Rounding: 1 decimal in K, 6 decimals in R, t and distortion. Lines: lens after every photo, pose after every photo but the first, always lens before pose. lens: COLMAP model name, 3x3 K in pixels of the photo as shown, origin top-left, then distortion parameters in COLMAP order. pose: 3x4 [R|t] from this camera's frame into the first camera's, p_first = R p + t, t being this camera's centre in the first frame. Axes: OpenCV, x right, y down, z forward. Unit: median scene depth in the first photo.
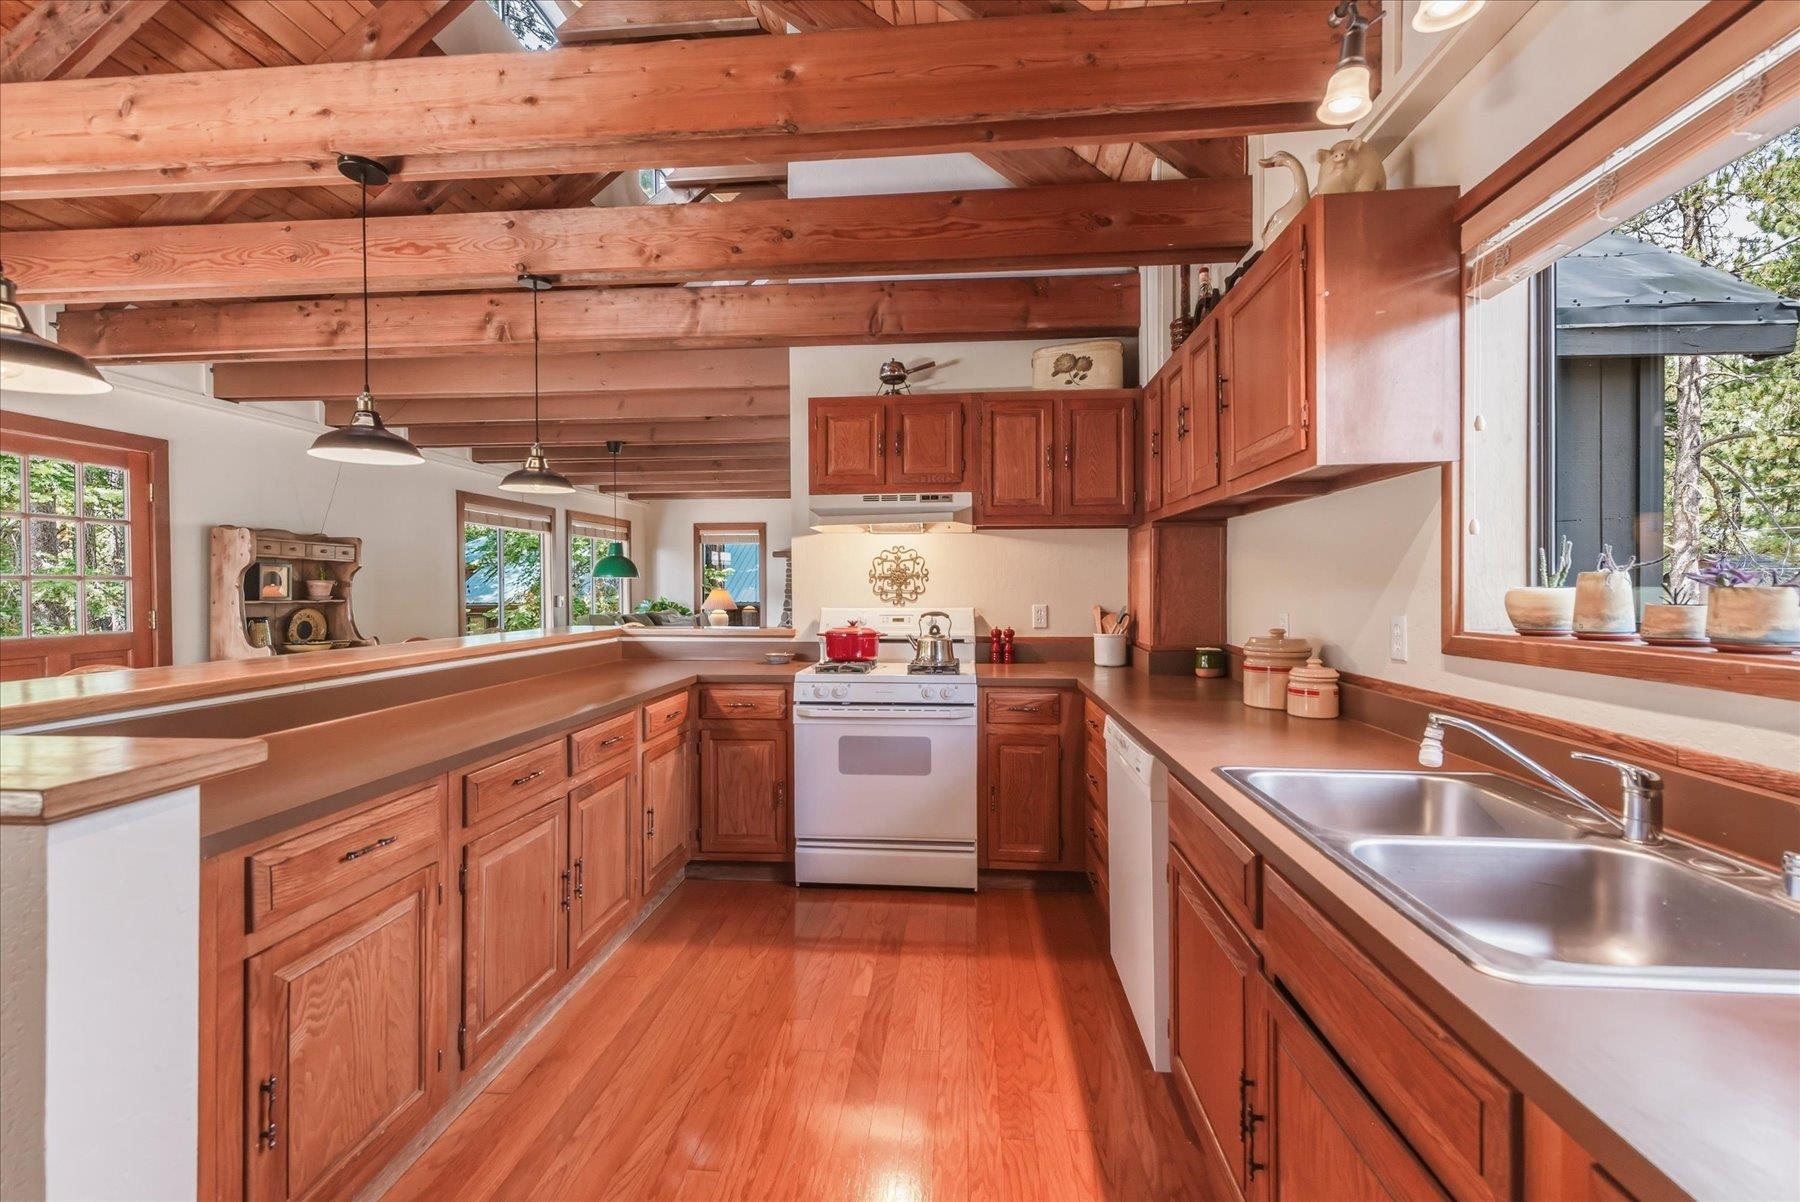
lens RADIAL K [[737.7, 0, 919.0], [0, 737.7, 594.5], [0, 0, 1]] dist [0.000769, -0.000026]
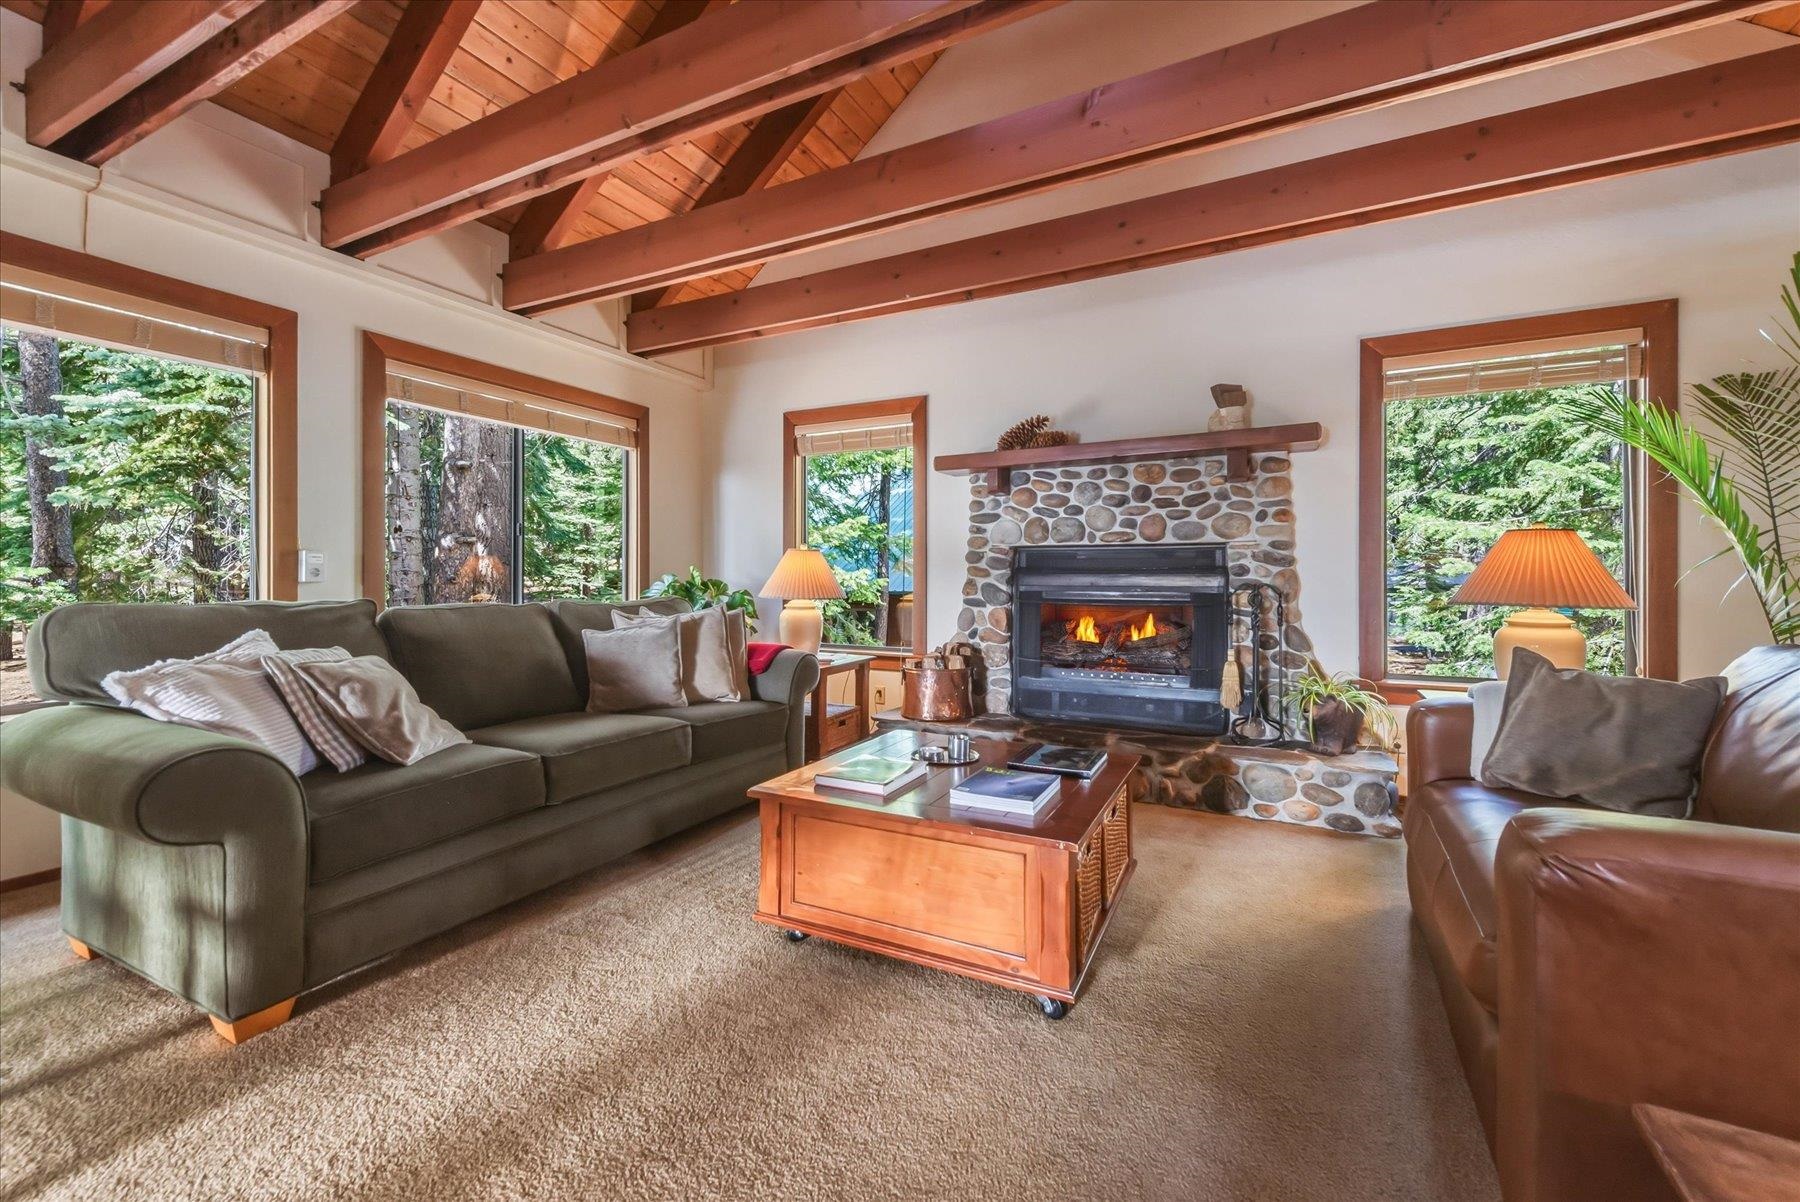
lens RADIAL K [[742.2, 0, 895.4], [0, 742.2, 579.0], [0, 0, 1]] dist [0.020117, -0.006538]
pose [[0.914259, 0.009584, -0.405017, -0.158998], [-0.015055, 0.999833, -0.010324, 0.037729], [0.404850, 0.015536, 0.914251, 1.882618]]
